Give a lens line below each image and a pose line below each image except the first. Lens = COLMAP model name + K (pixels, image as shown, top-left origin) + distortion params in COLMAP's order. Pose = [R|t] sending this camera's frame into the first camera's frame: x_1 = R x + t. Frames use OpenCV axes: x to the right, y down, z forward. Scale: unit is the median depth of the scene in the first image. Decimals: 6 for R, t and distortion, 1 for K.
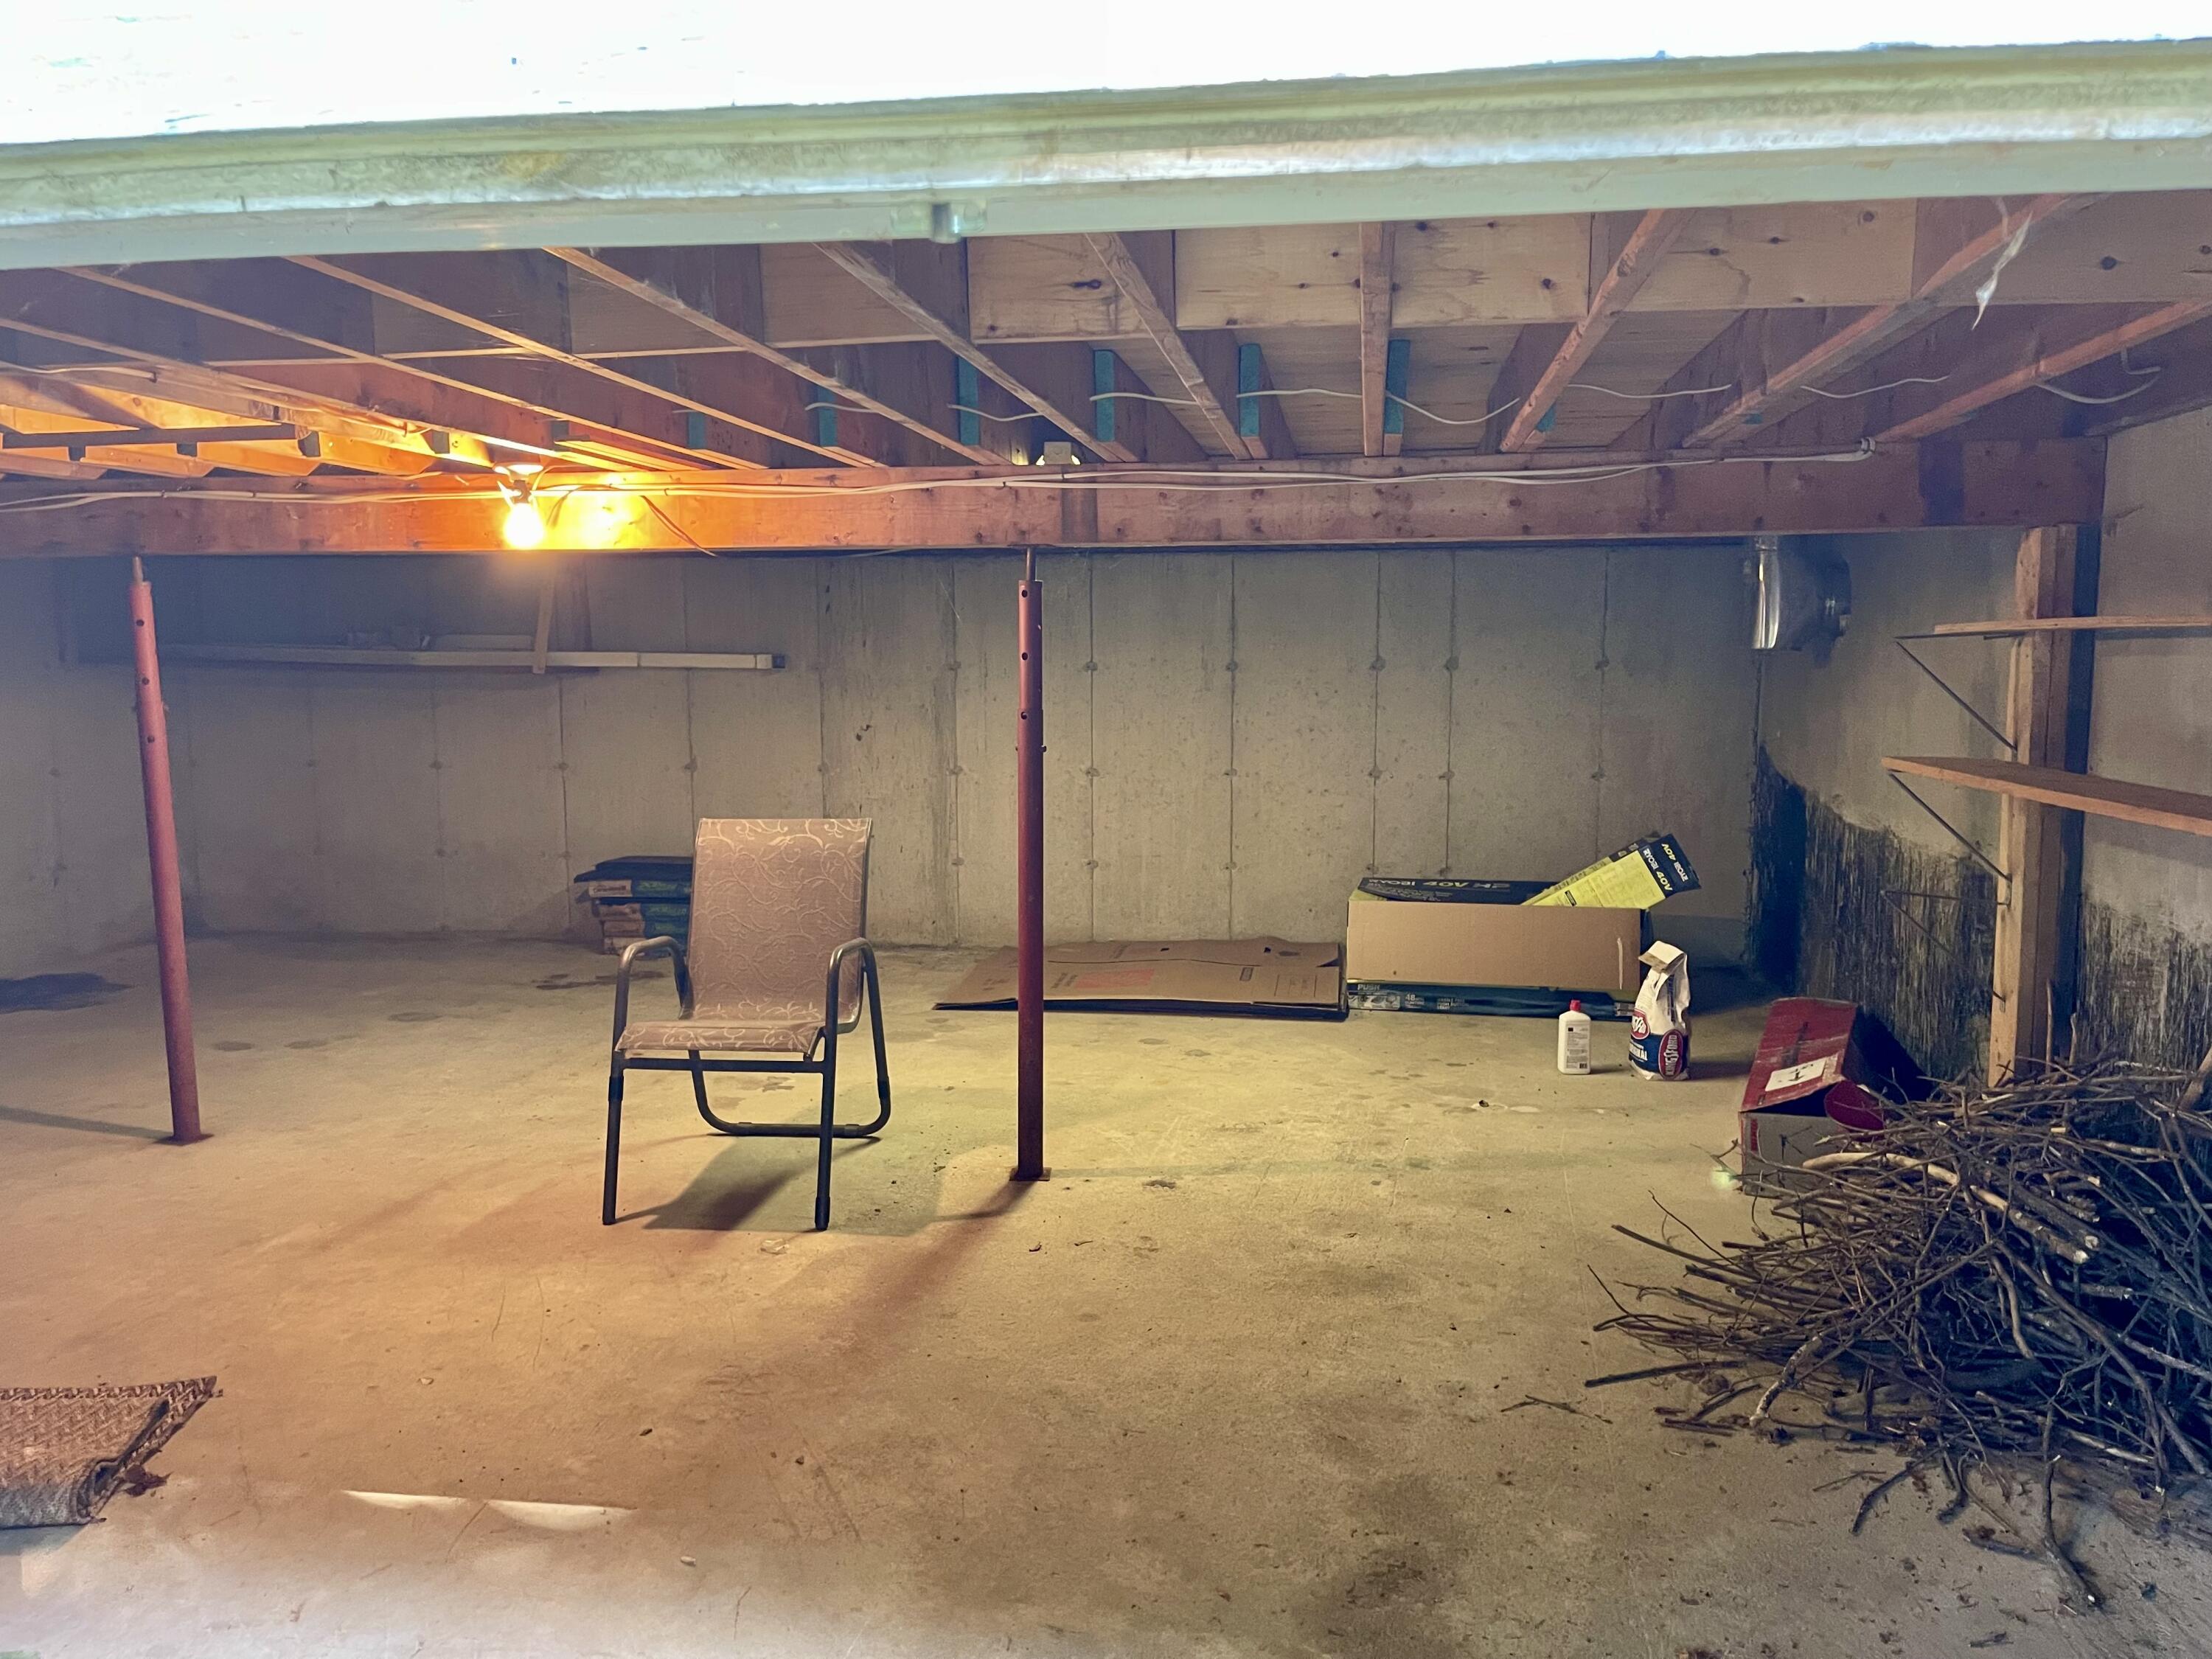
lens RADIAL K [[1681.7, 0, 1106.0], [0, 1681.7, 829.5], [0, 0, 1]] dist [0.046944, -0.063335]
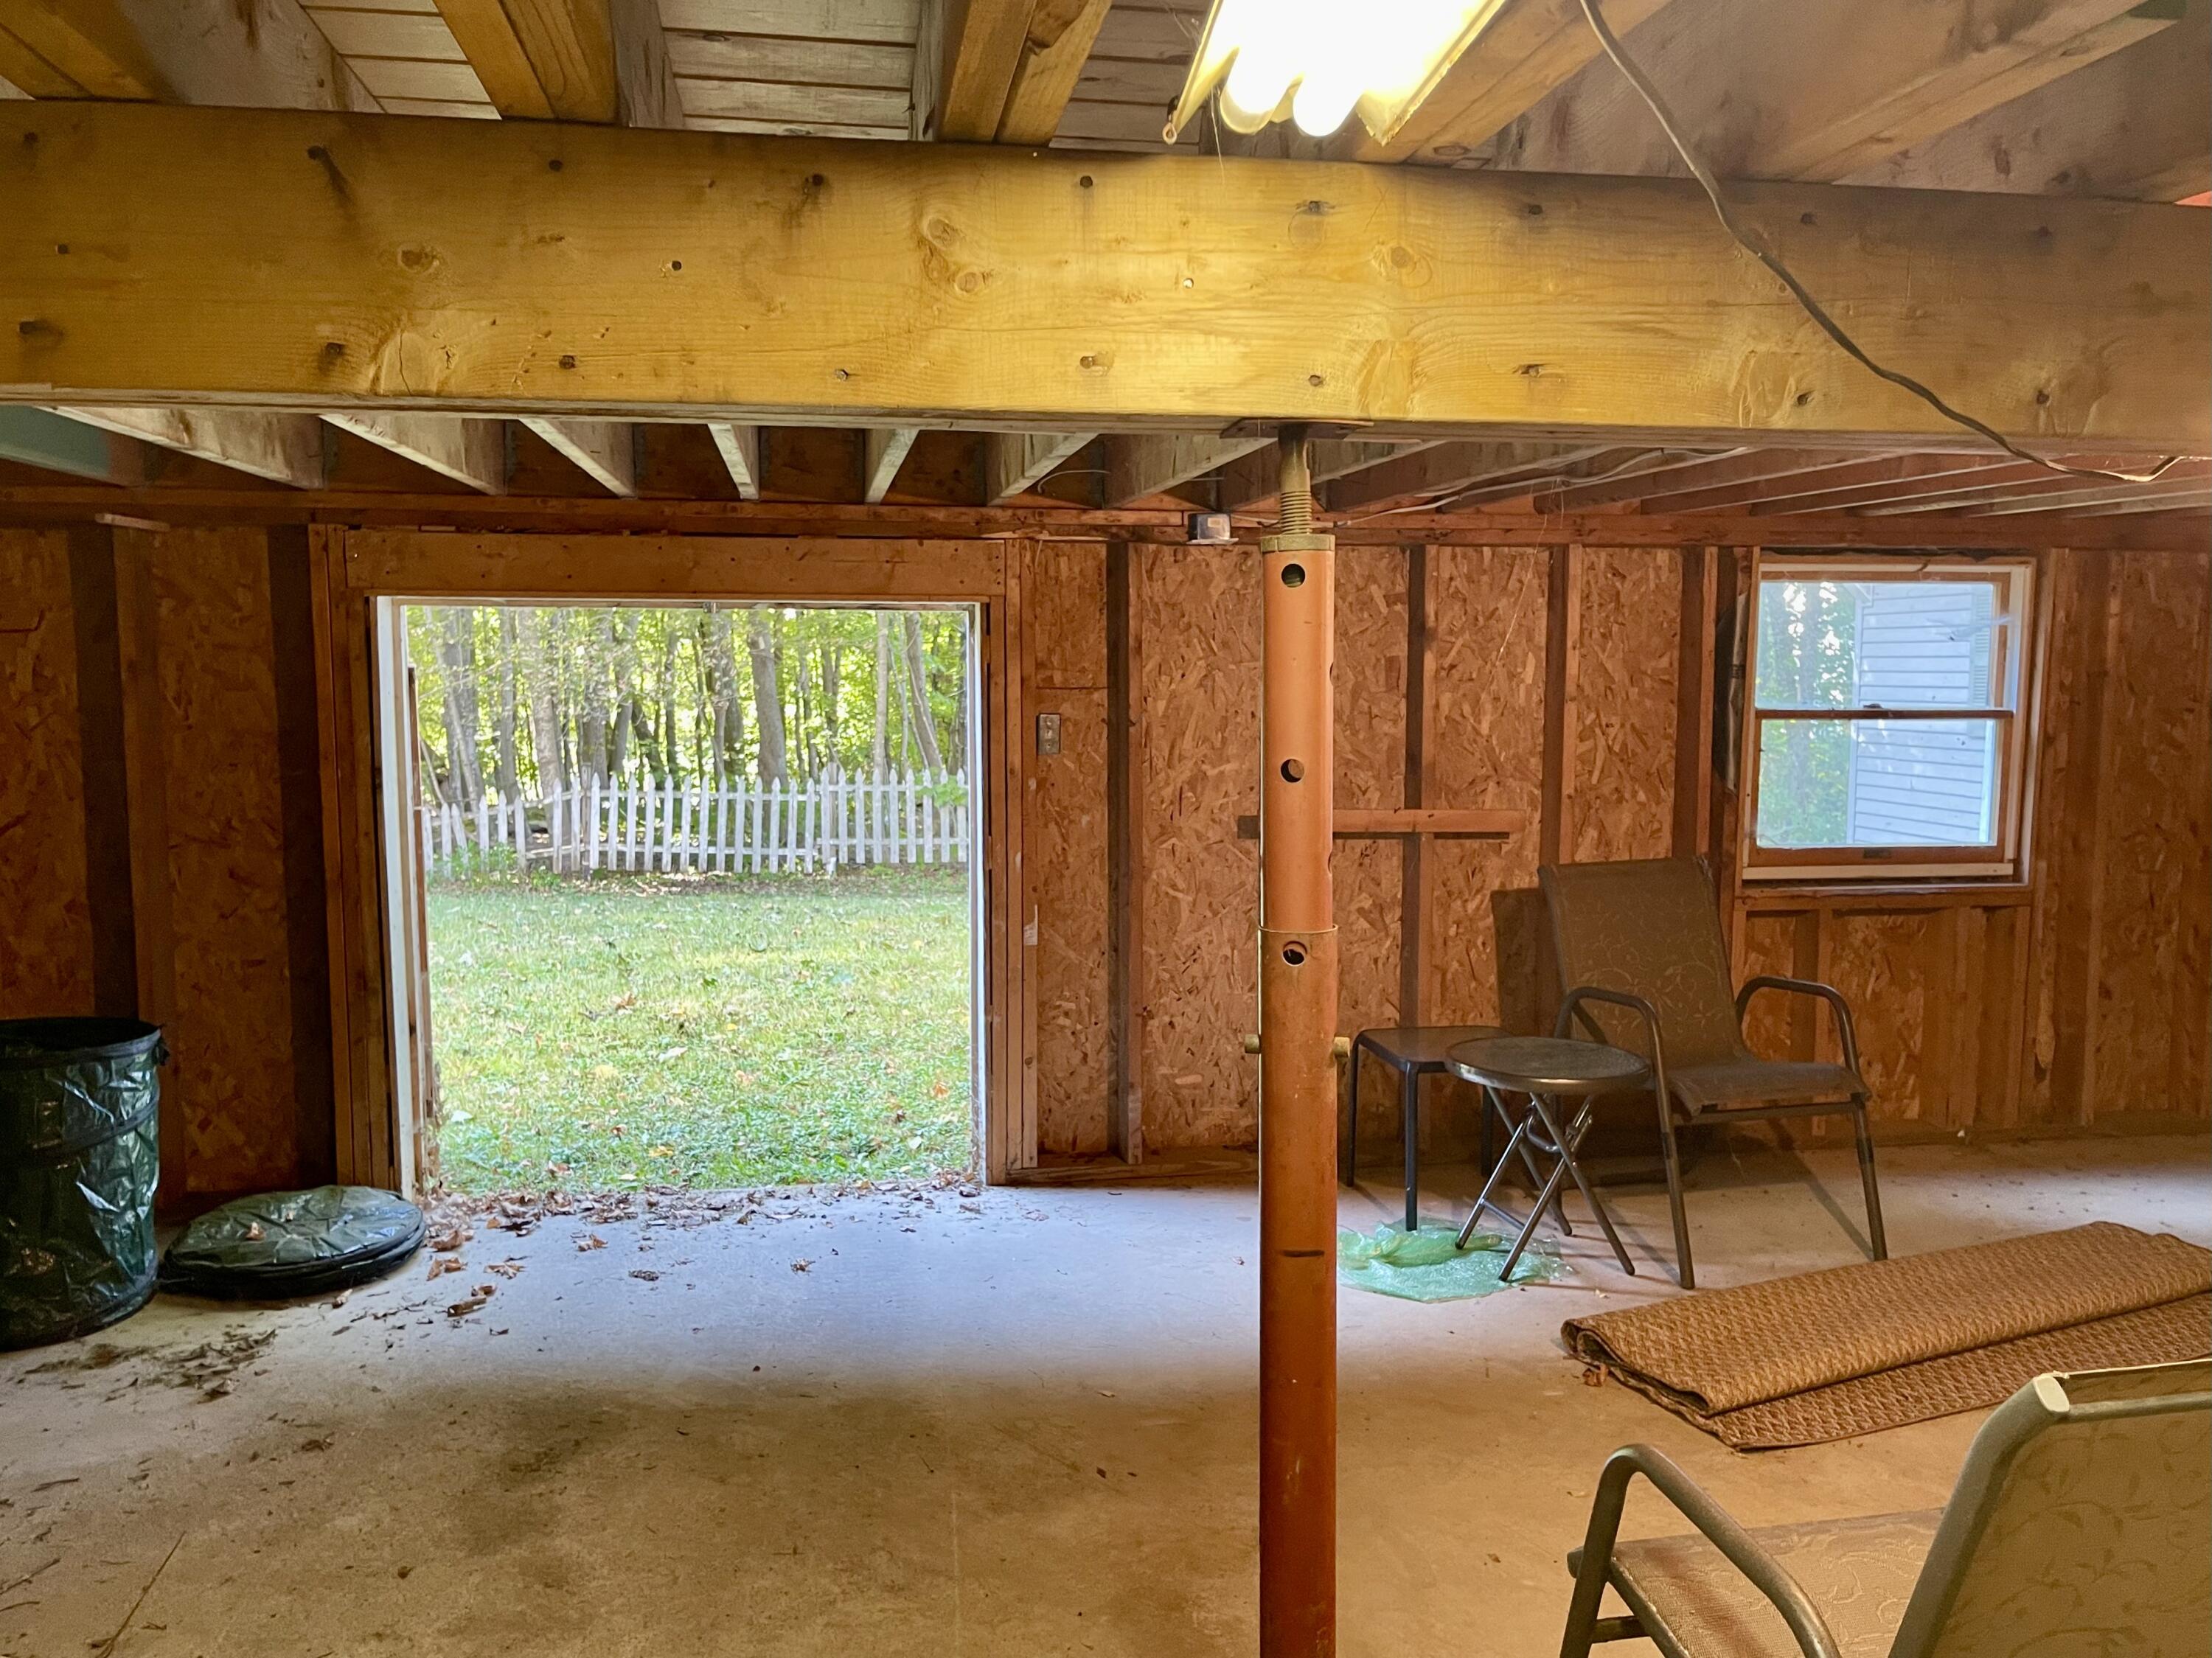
lens RADIAL K [[1681.6, 0, 1106.0], [0, 1681.6, 829.0], [0, 0, 1]] dist [0.046944, -0.063335]
pose [[-0.946283, 0.034790, -0.321462, 0.146939], [-0.031654, 0.979451, 0.199182, -0.237675], [0.321786, 0.198658, -0.925737, 2.000268]]
